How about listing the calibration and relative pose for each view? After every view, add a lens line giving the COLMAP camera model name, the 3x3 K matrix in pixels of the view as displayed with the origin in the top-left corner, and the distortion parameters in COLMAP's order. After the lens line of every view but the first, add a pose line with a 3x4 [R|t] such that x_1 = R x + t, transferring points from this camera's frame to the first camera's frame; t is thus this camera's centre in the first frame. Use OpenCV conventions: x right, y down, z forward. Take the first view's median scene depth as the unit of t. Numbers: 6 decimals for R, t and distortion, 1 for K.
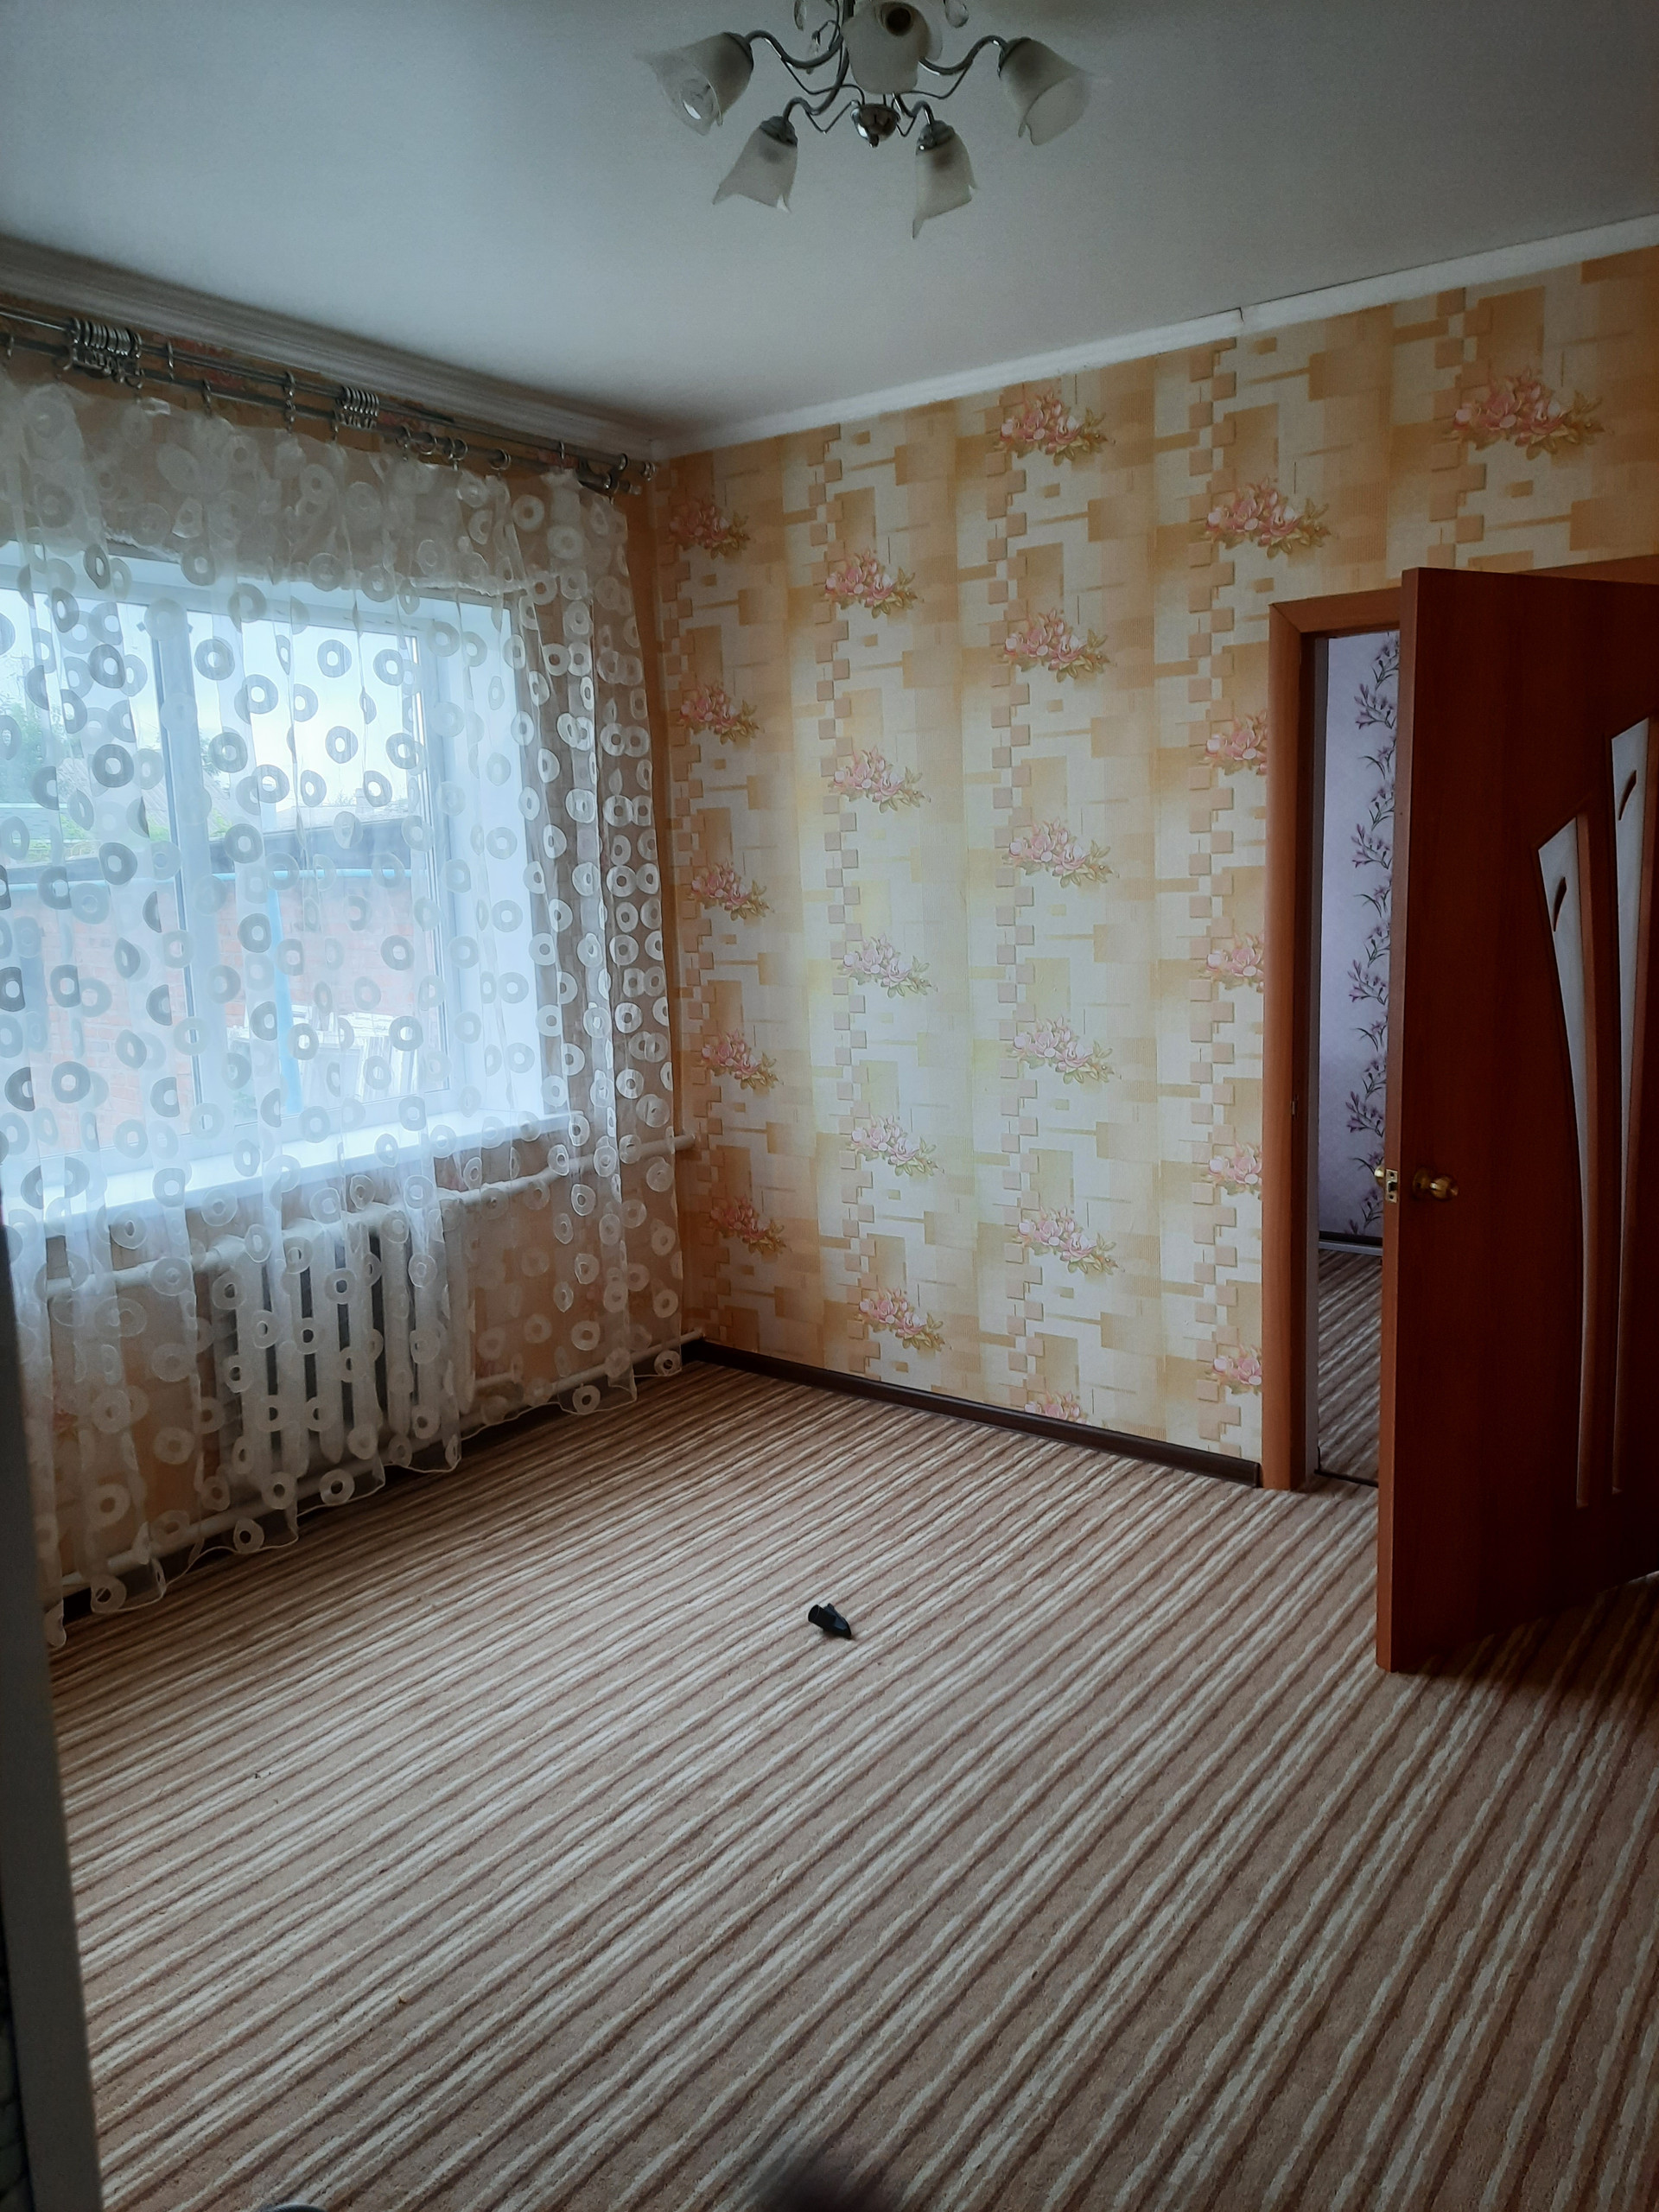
lens RADIAL K [[1600.7, 0, 823.3], [0, 1600.7, 1112.9], [0, 0, 1]] dist [0.136078, -0.149473]
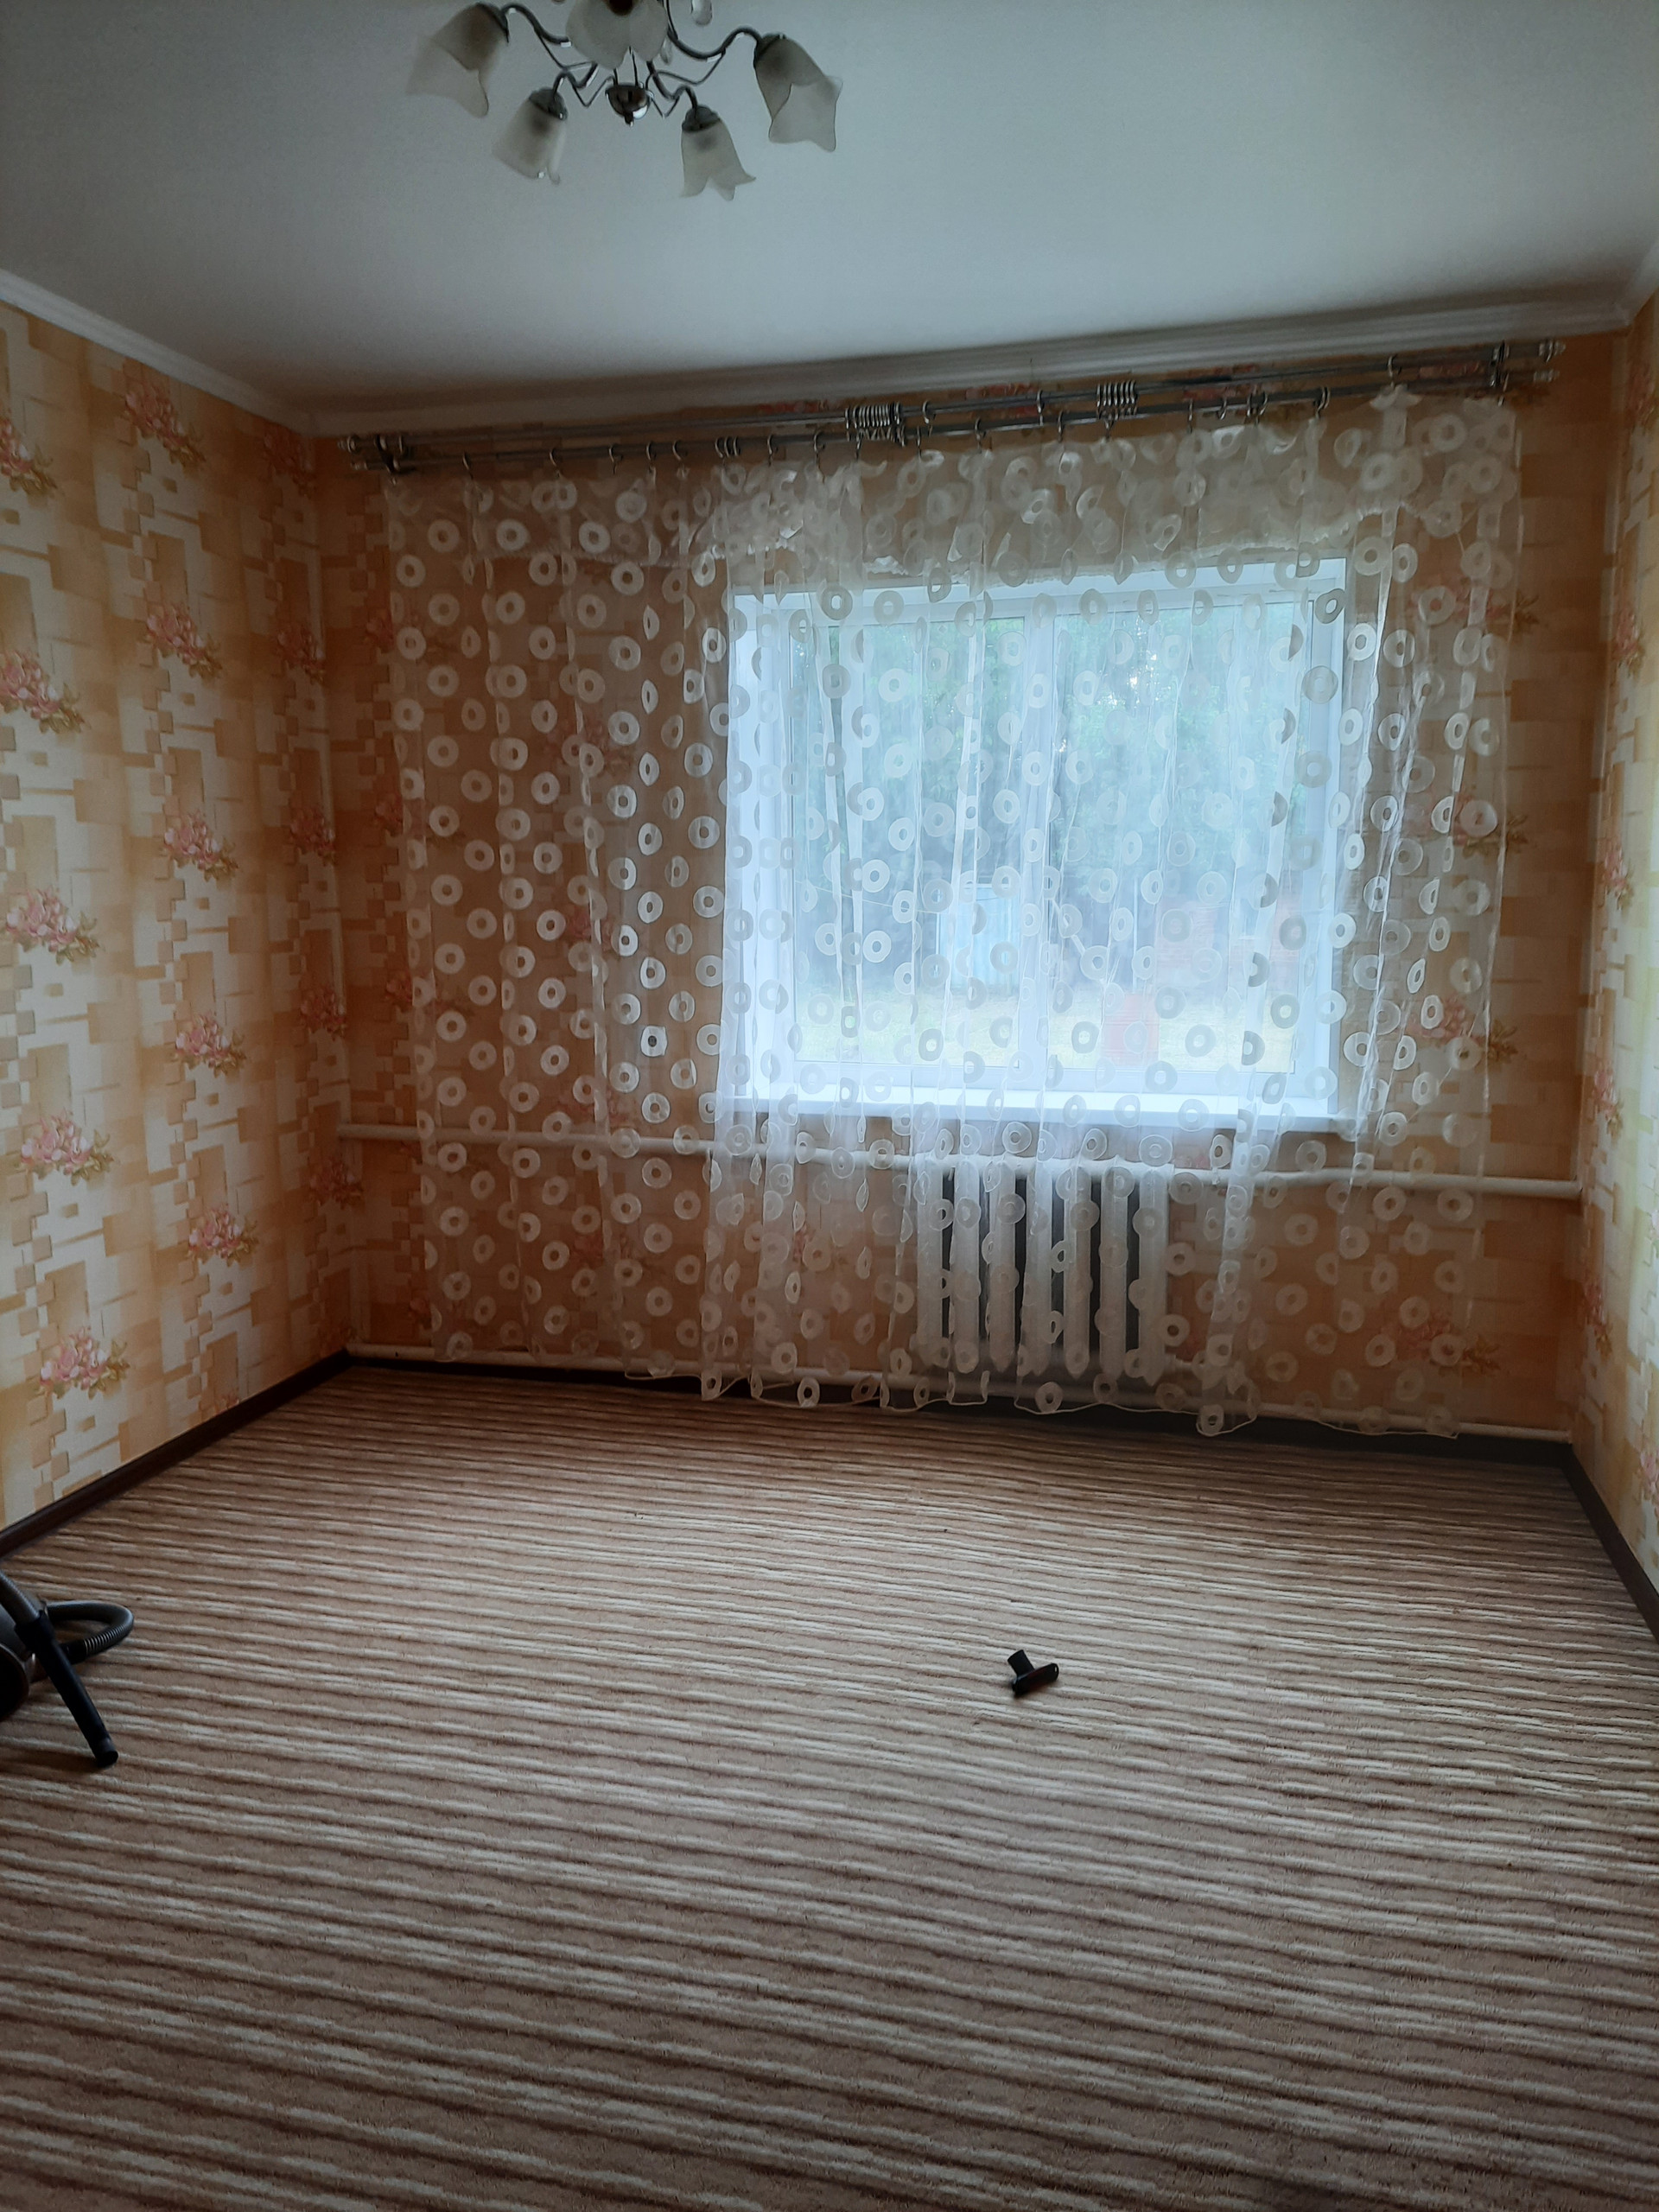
lens RADIAL K [[1600.7, 0, 823.3], [0, 1600.7, 1112.9], [0, 0, 1]] dist [0.136078, -0.149473]
pose [[0.366639, 0.171070, -0.914500, 0.652202], [-0.152007, 0.980756, 0.122522, -0.079717], [0.917861, 0.094089, 0.385588, 0.447880]]
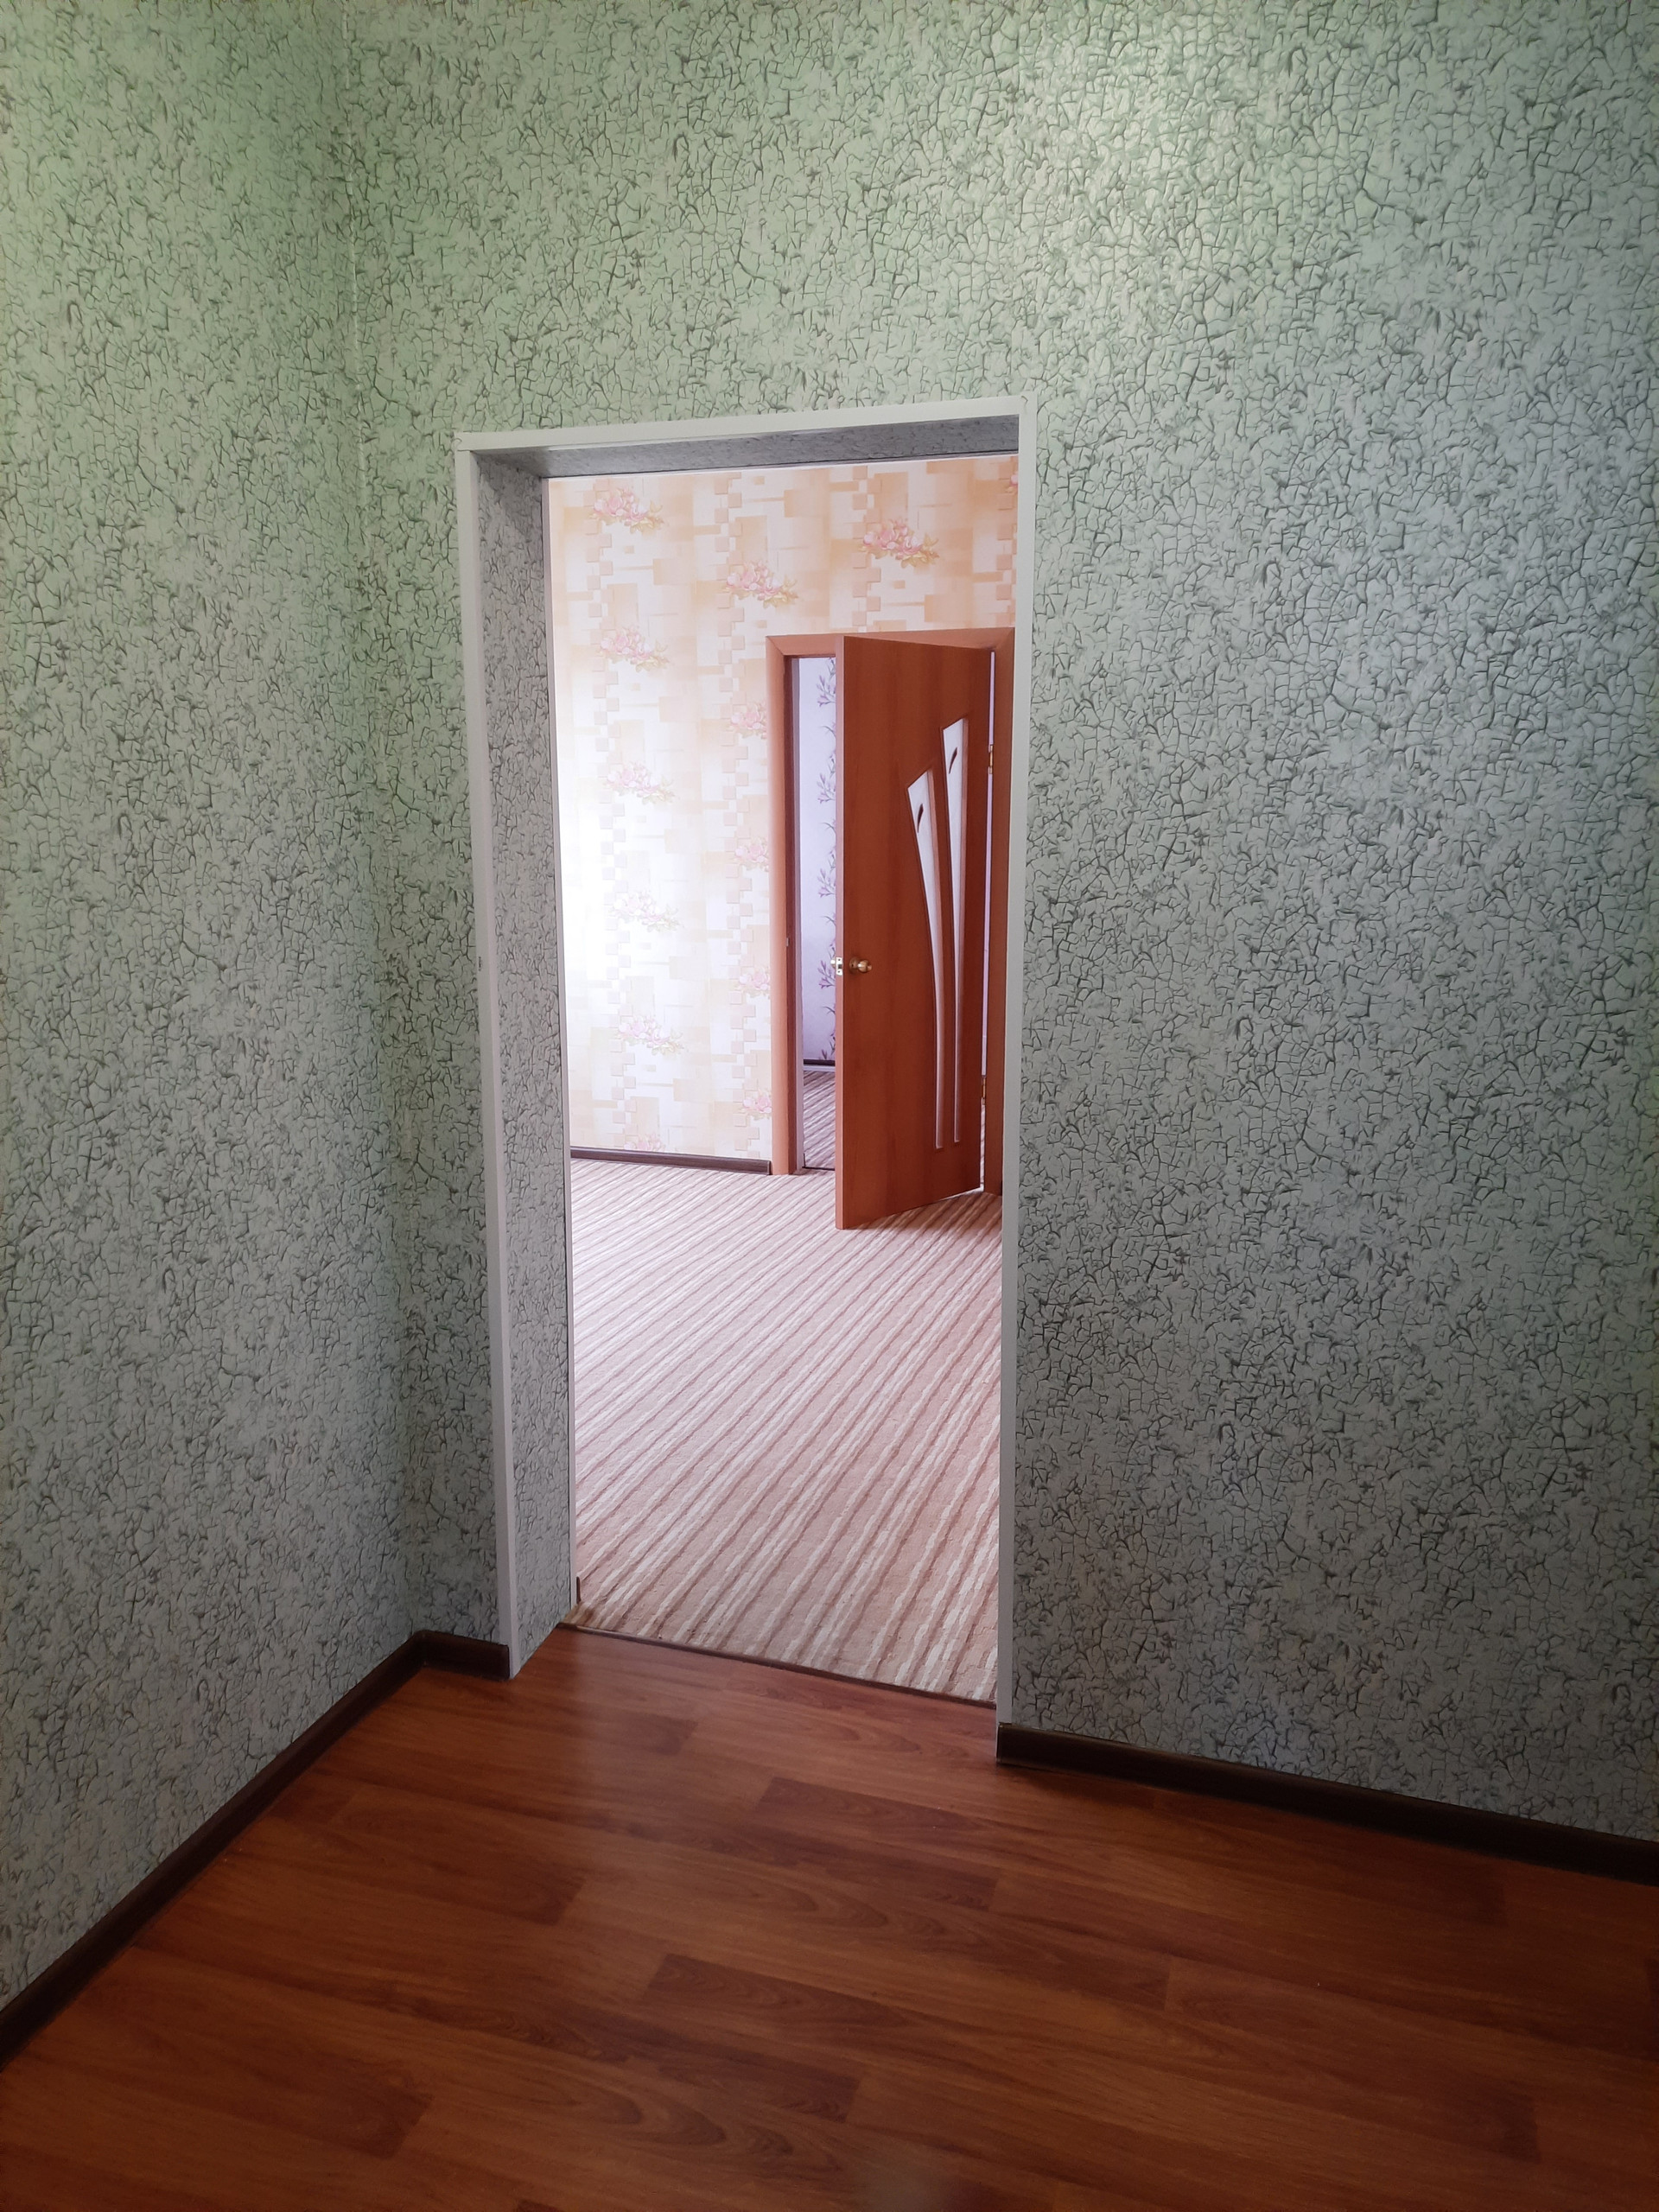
lens RADIAL K [[1600.7, 0, 823.3], [0, 1600.7, 1112.9], [0, 0, 1]] dist [0.136078, -0.149473]
pose [[0.950071, -0.028159, 0.310761, -0.198324], [0.019534, 0.999334, 0.030831, 0.125970], [-0.311422, -0.023221, 0.949988, -0.603122]]
